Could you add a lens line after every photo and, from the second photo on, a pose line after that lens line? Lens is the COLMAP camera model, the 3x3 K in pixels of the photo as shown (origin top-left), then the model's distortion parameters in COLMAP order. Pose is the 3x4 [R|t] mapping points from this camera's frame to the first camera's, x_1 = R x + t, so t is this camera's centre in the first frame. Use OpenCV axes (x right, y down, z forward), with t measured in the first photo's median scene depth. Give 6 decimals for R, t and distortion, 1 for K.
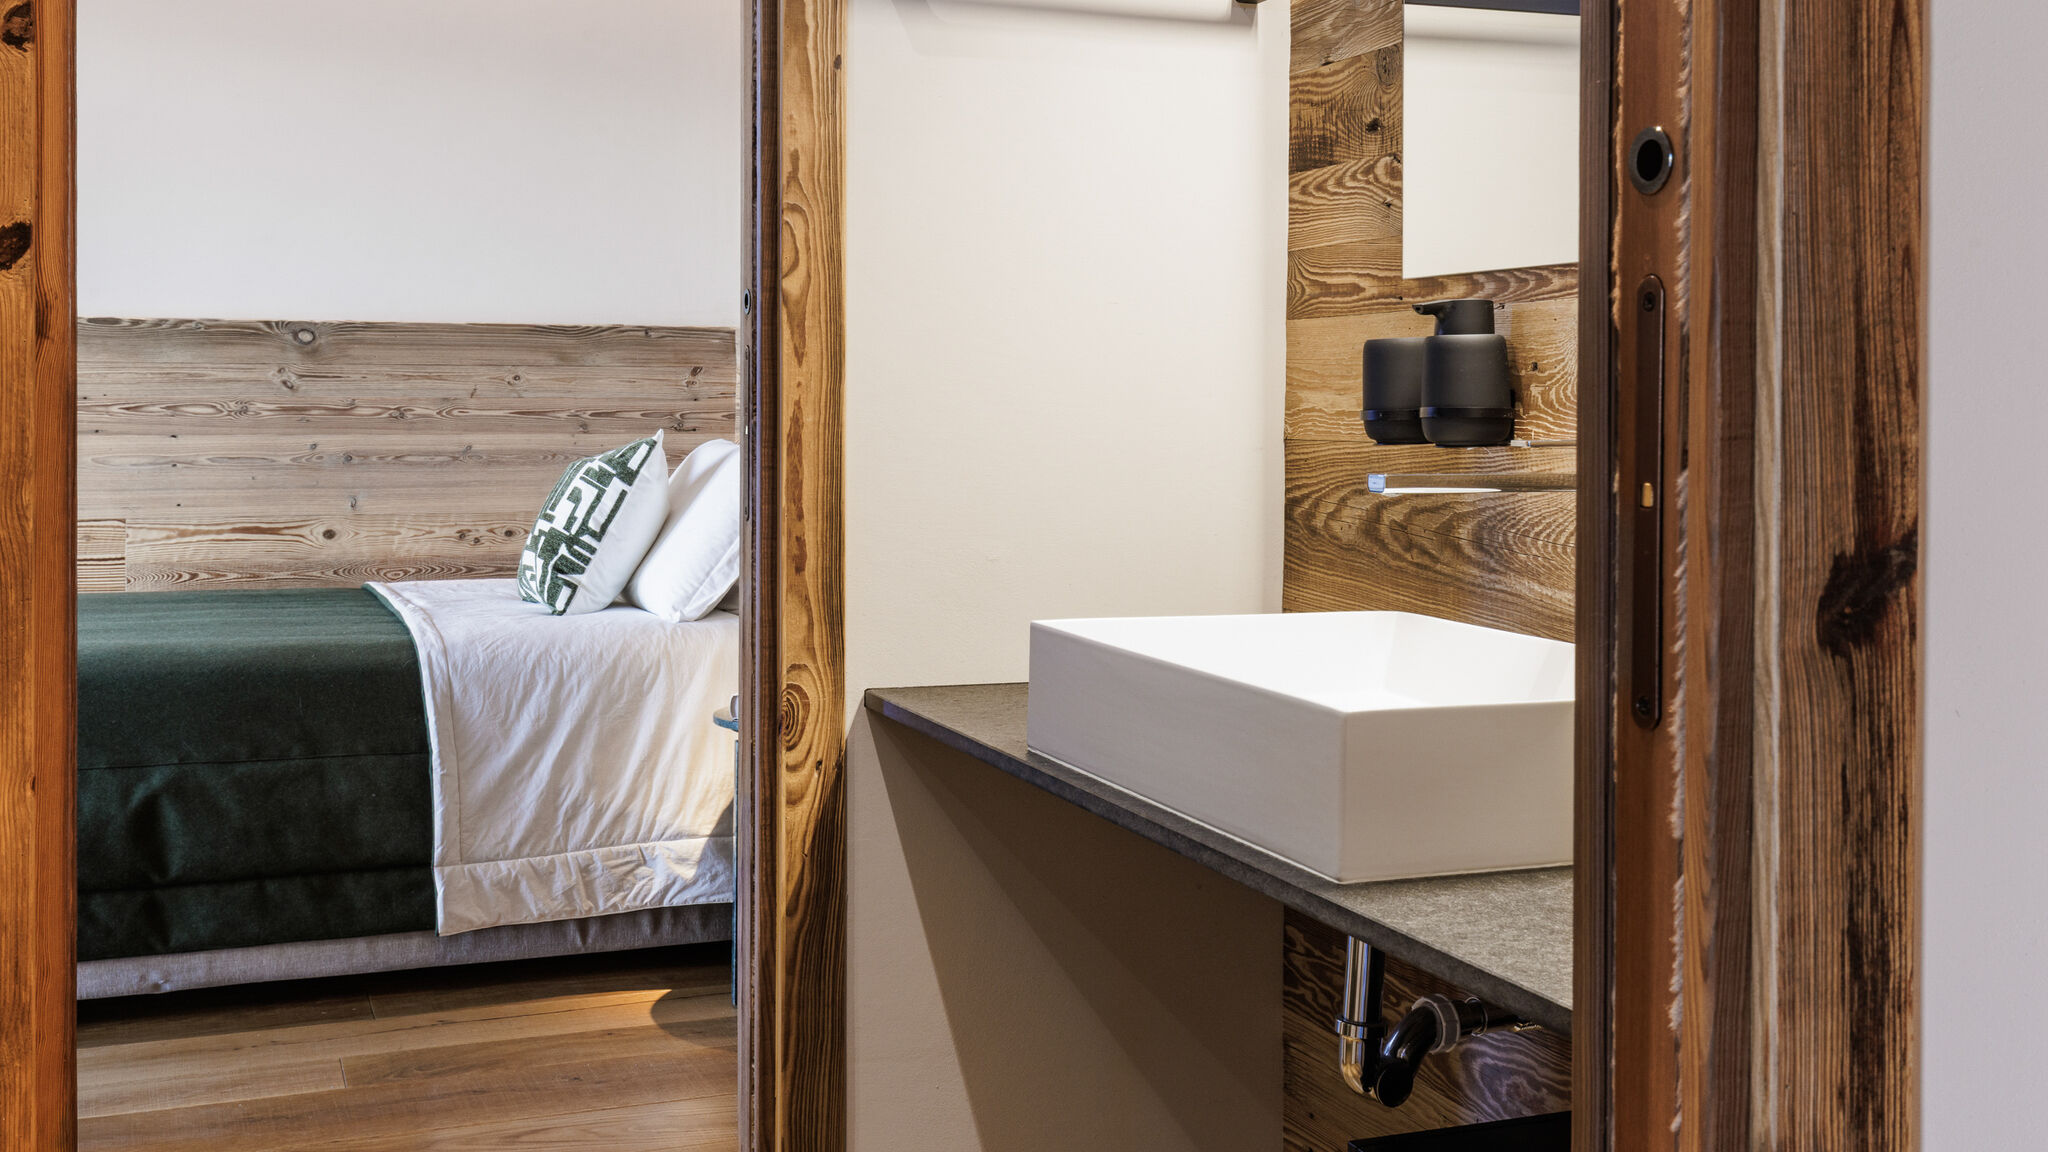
lens RADIAL K [[2209.1, 0, 1024.8], [0, 2209.1, 576.0], [0, 0, 1]] dist [0.012924, 0.000000]
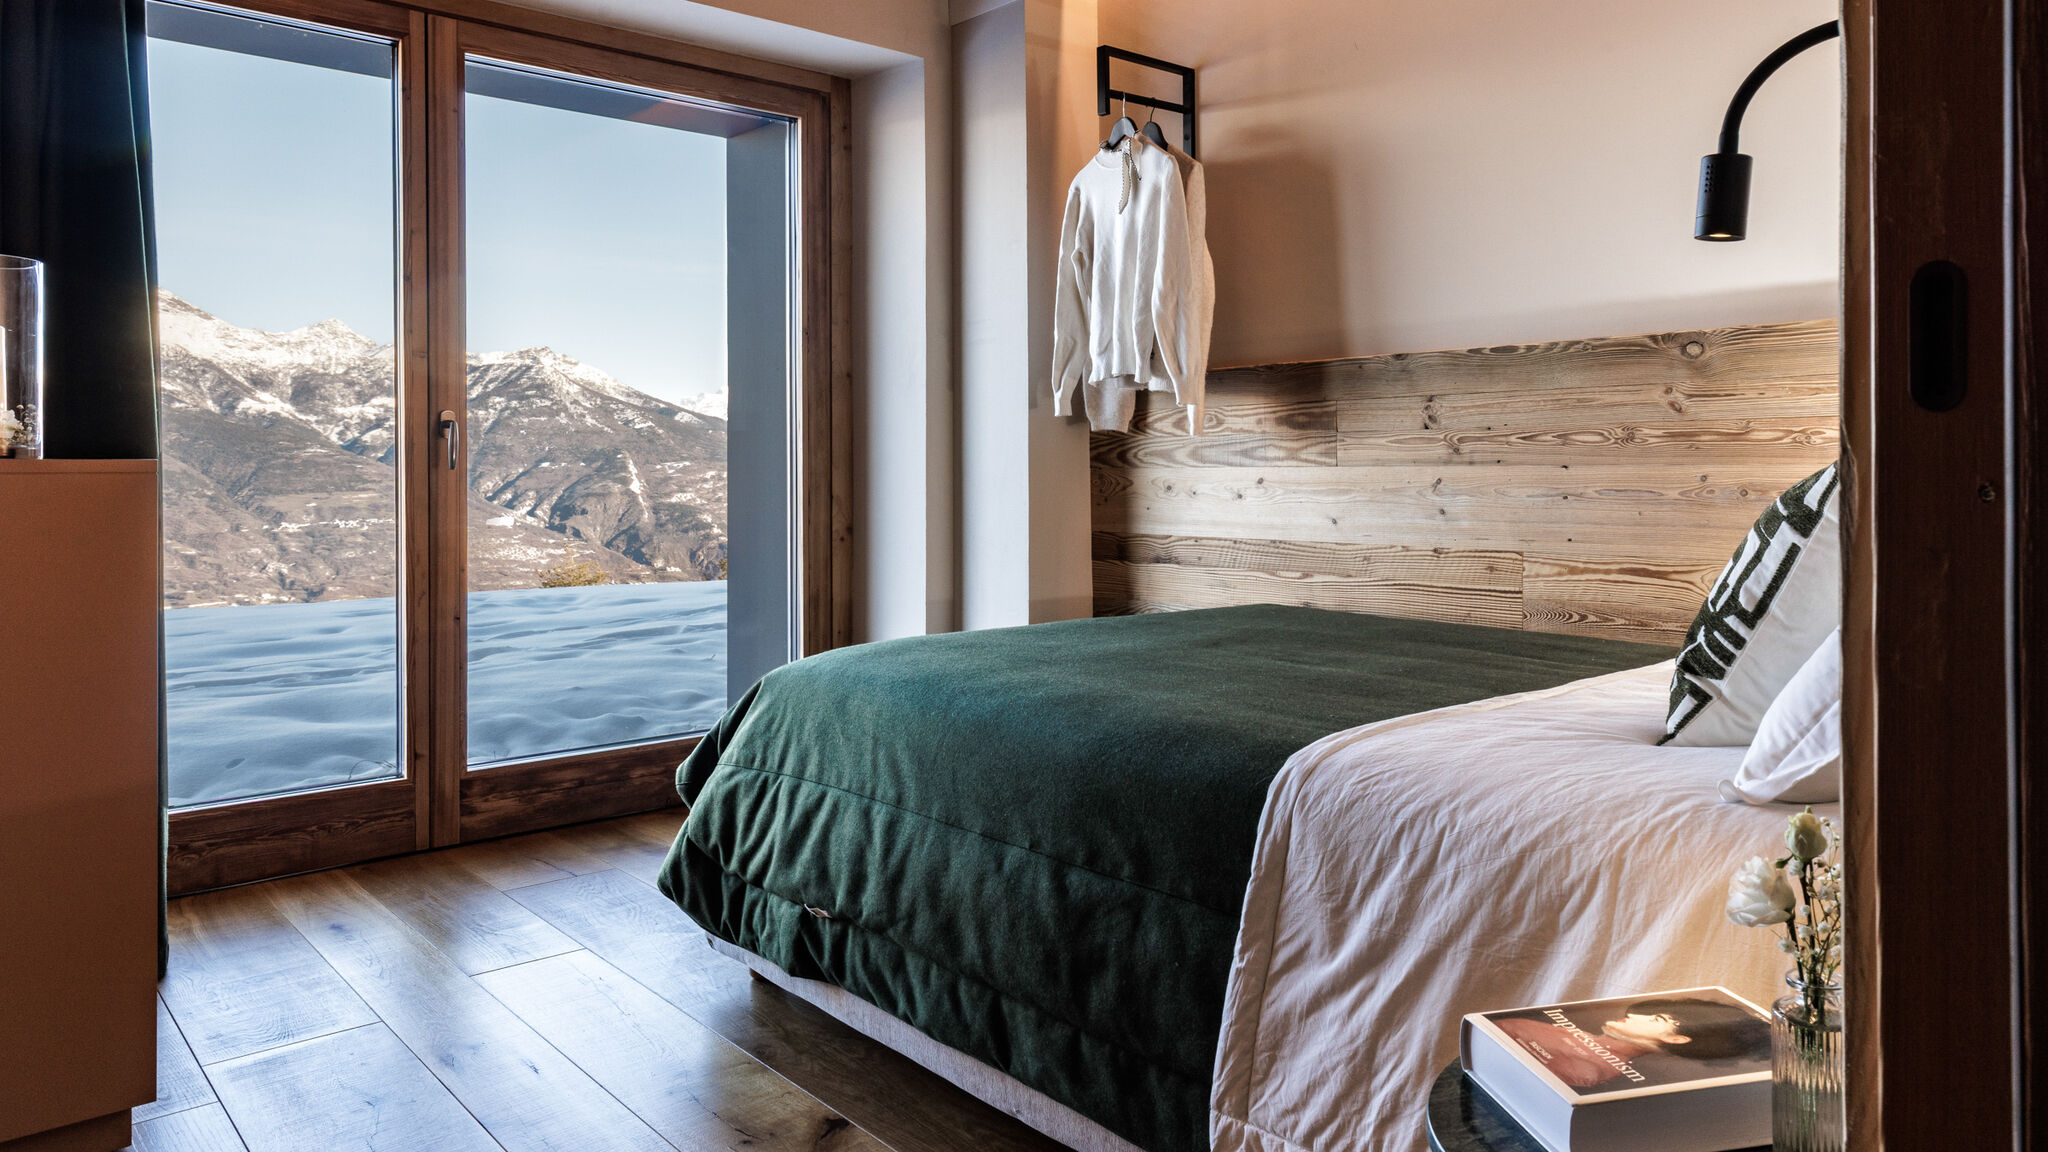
lens RADIAL K [[1344.7, 0, 1083.0], [0, 1344.7, 467.8], [0, 0, 1]] dist [-0.002607, 0.001079]
pose [[0.391537, -0.004185, -0.920153, 0.059996], [-0.069472, 0.997001, -0.034096, -0.028958], [0.917536, 0.077275, 0.390072, 0.590607]]
